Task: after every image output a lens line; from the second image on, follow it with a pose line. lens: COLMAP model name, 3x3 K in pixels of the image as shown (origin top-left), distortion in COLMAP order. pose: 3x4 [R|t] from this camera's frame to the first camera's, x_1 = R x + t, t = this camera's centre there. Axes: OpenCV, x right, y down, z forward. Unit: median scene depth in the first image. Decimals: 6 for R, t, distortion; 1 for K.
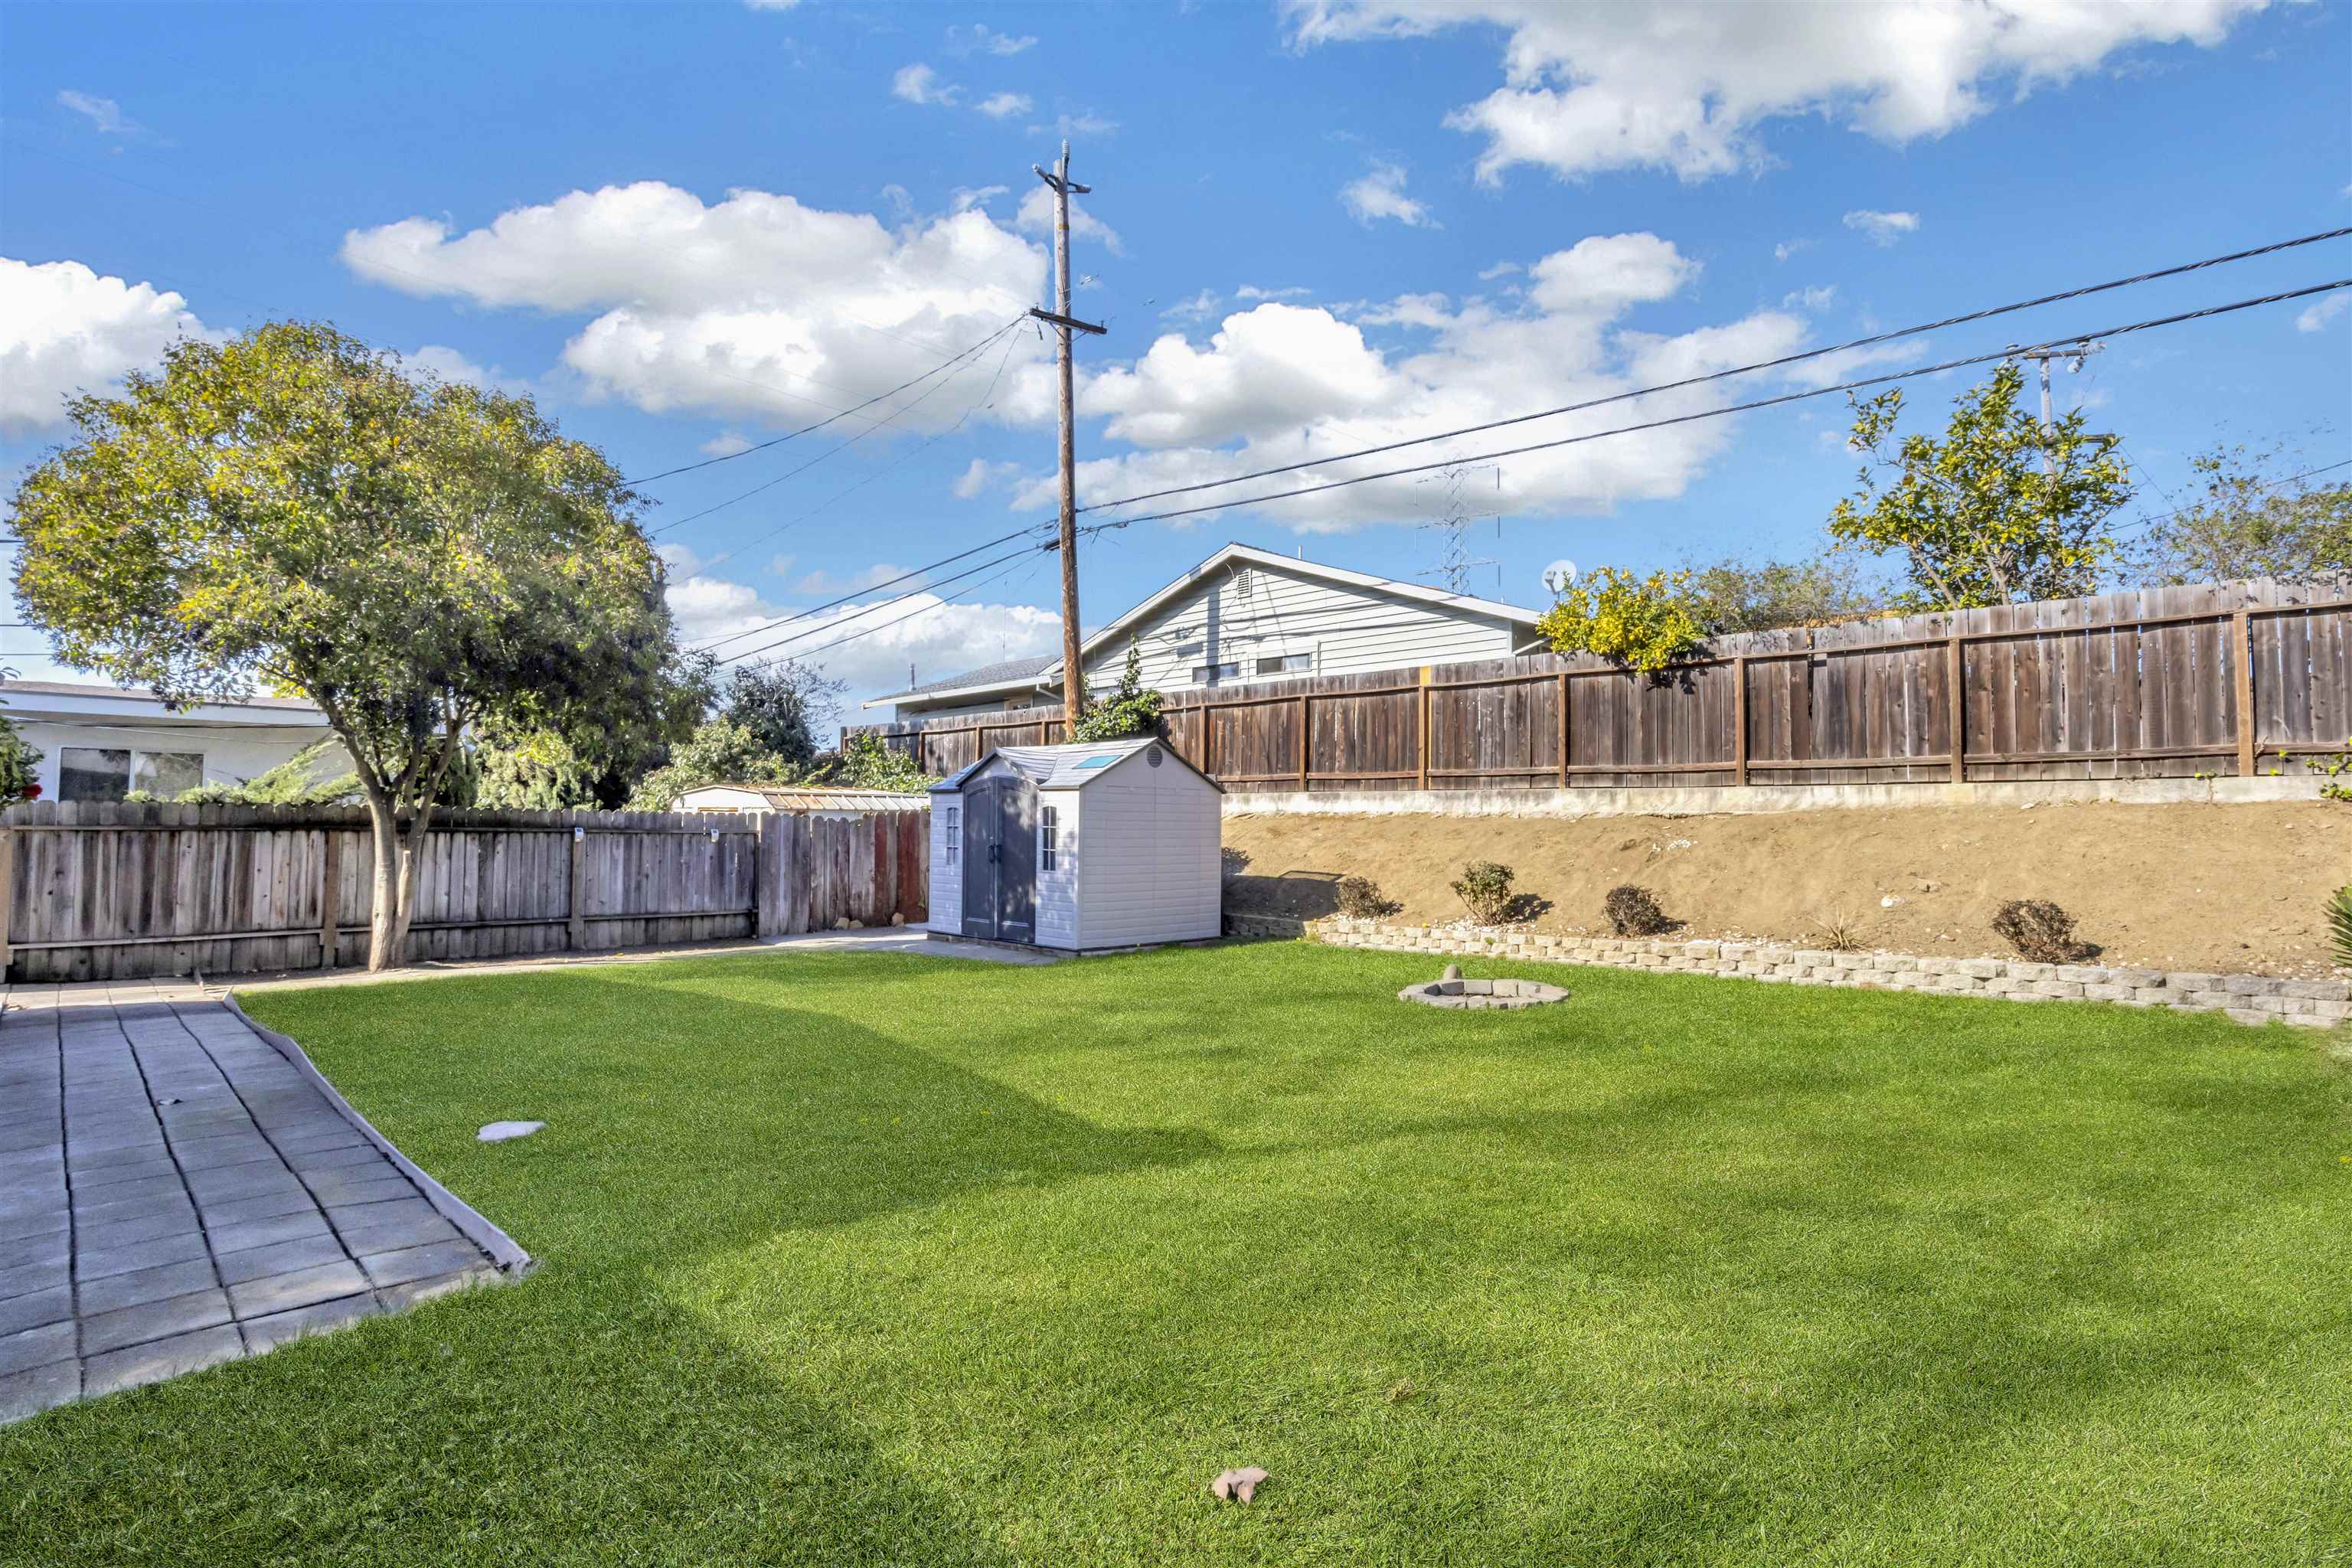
lens RADIAL K [[1154.7, 0, 1184.1], [0, 1154.7, 773.2], [0, 0, 1]] dist [-0.006145, 0.001410]
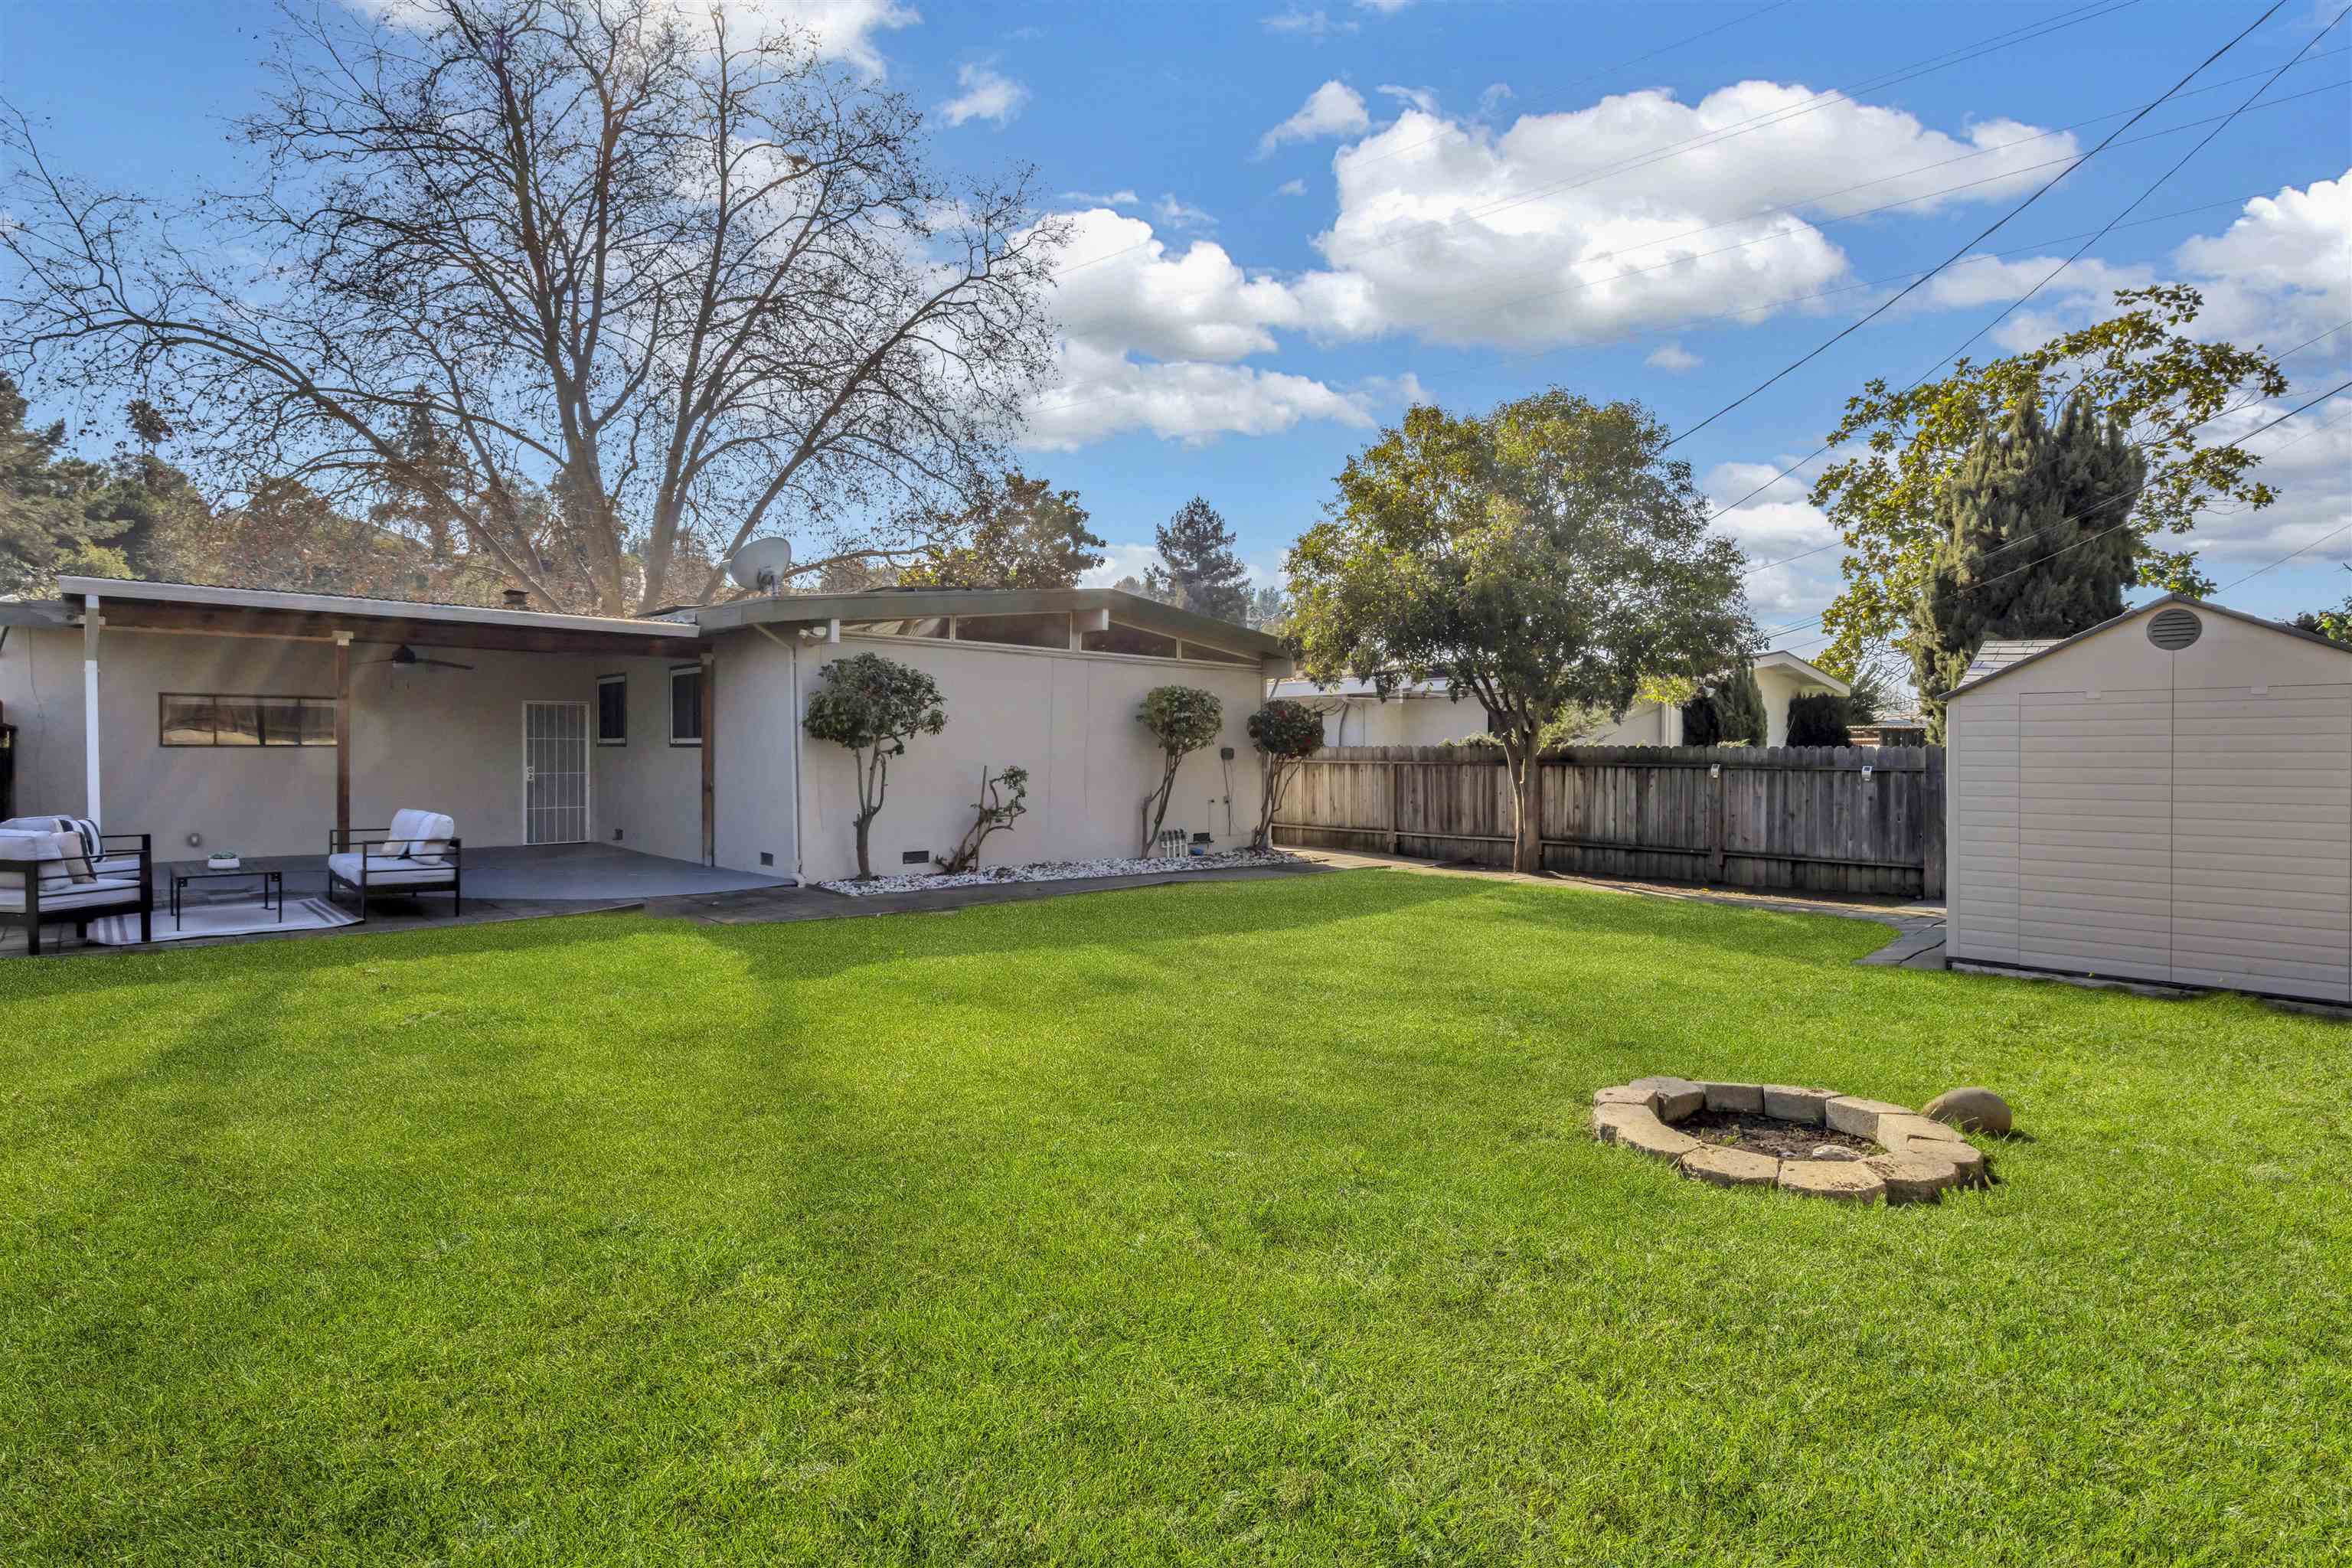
lens RADIAL K [[1154.7, 0, 1194.7], [0, 1154.7, 769.1], [0, 0, 1]] dist [-0.006145, 0.001410]
pose [[-0.039873, 0.008697, -0.999167, 0.546733], [0.046074, 0.998915, 0.006856, 0.024169], [0.998142, -0.045762, -0.040231, 0.605028]]
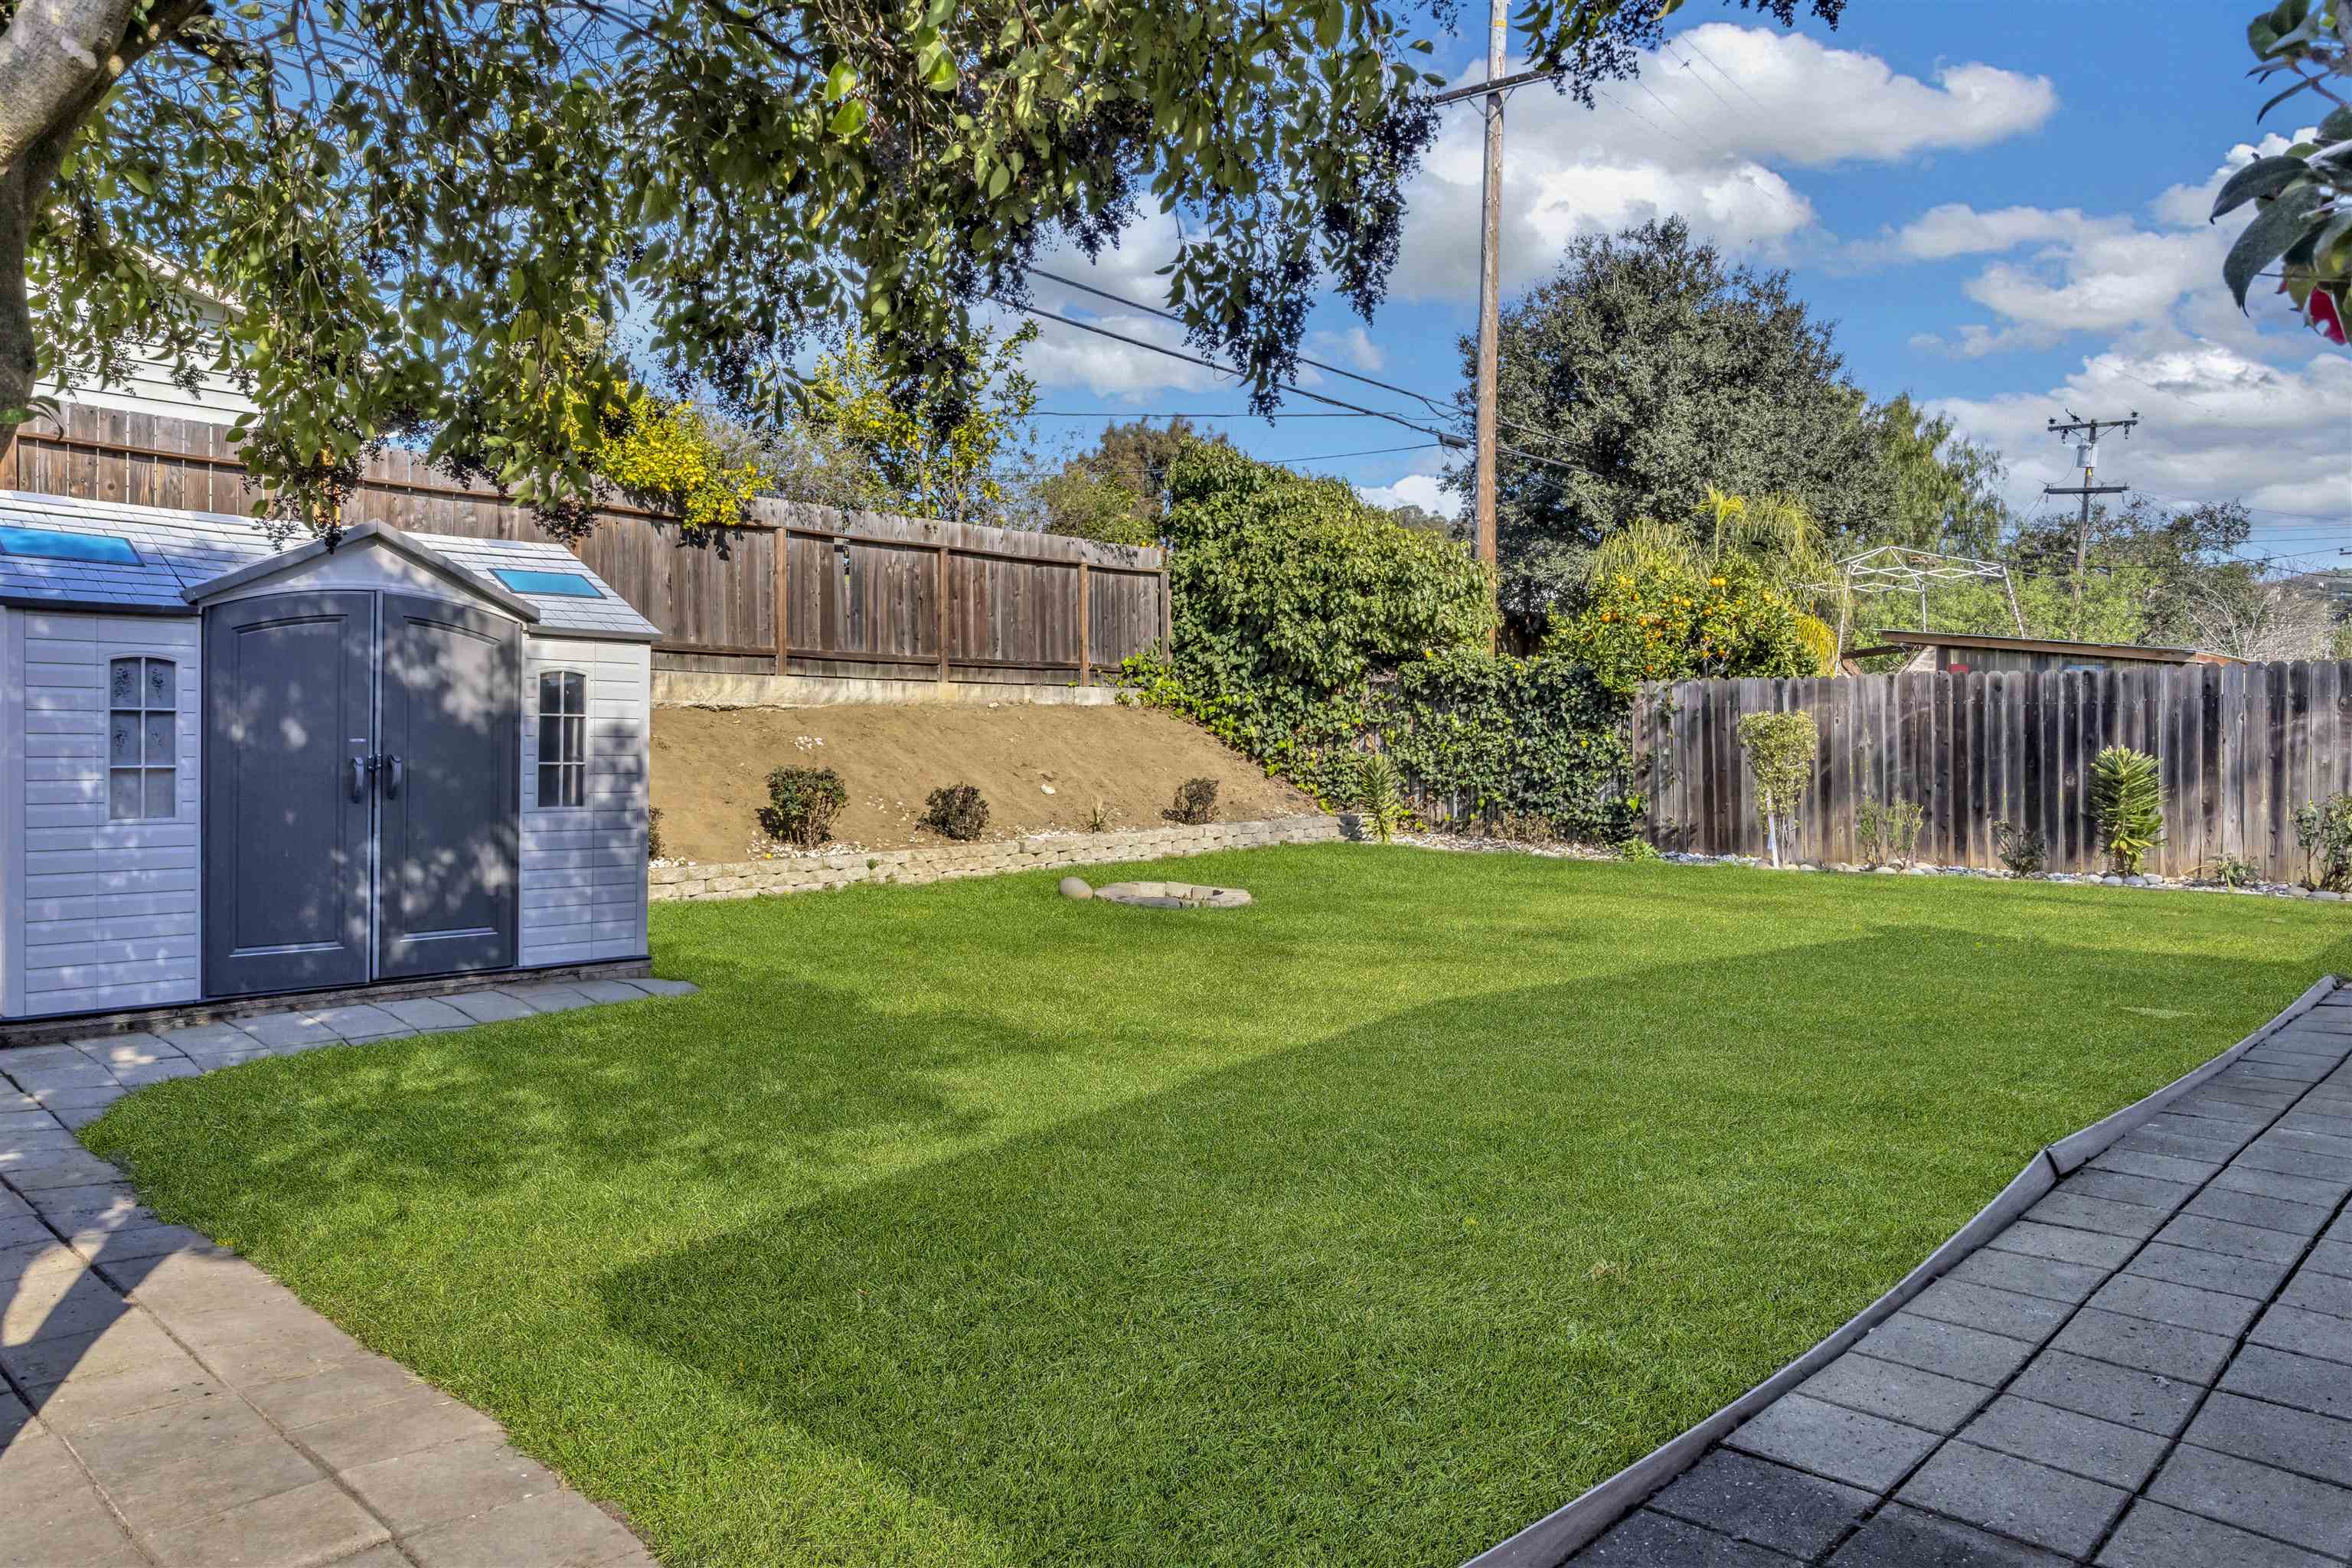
lens RADIAL K [[1603.2, 0, 1188.0], [0, 1603.2, 775.5], [0, 0, 1]] dist [0.004349, 0.000249]
pose [[-0.028550, -0.030379, 0.999131, -0.766220], [-0.049844, 0.998338, 0.028930, 0.037743], [-0.998349, -0.048974, -0.030017, 0.736702]]
